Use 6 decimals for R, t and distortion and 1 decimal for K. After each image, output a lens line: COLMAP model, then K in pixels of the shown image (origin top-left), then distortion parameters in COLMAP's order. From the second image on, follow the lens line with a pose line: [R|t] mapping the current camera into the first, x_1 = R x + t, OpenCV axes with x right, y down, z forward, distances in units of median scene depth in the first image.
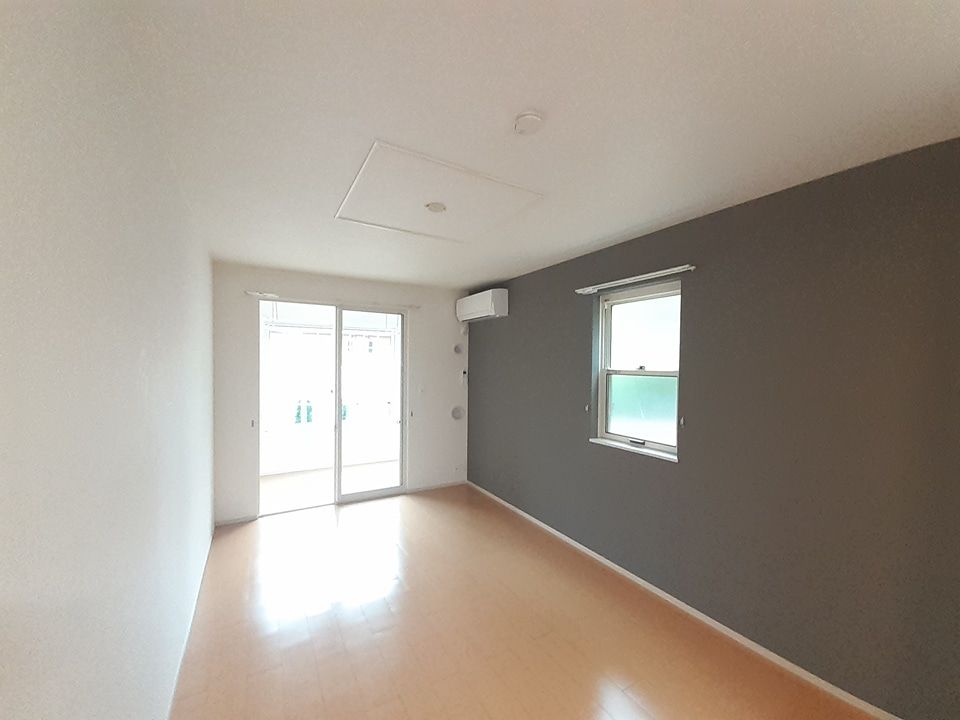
lens RADIAL K [[382.4, 0, 480.0], [0, 382.4, 365.7], [0, 0, 1]] dist [-0.000401, -0.000173]
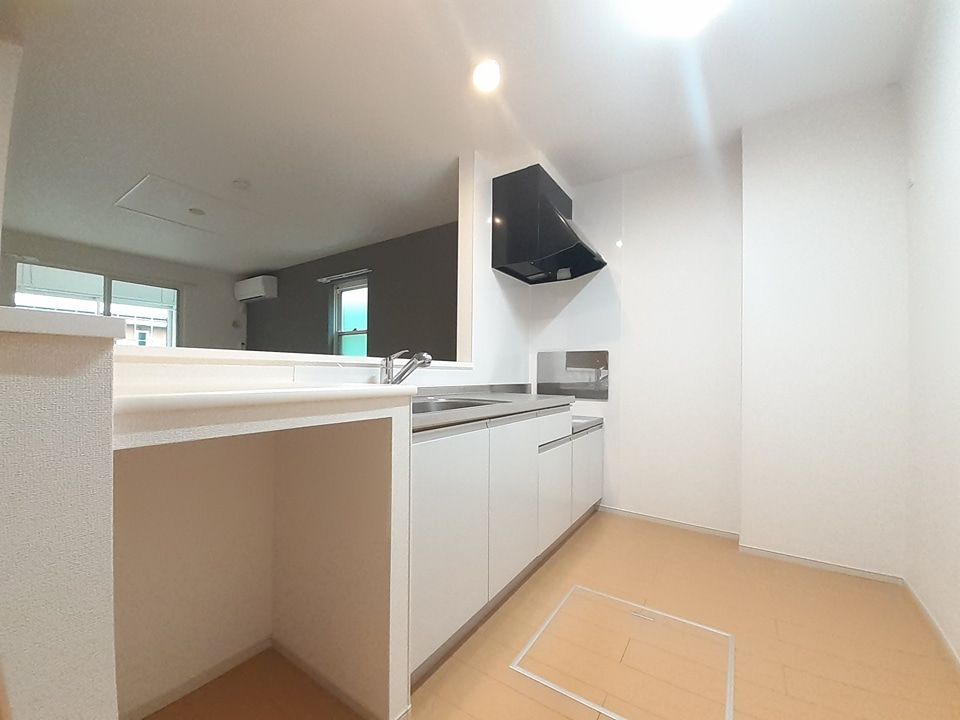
lens RADIAL K [[387.9, 0, 478.8], [0, 387.9, 387.9], [0, 0, 1]] dist [-0.001070, -0.000256]
pose [[0.906813, -0.017929, 0.421151, 0.135045], [0.001092, 0.999192, 0.040186, 0.127549], [-0.421531, -0.035981, 0.906100, -0.505379]]
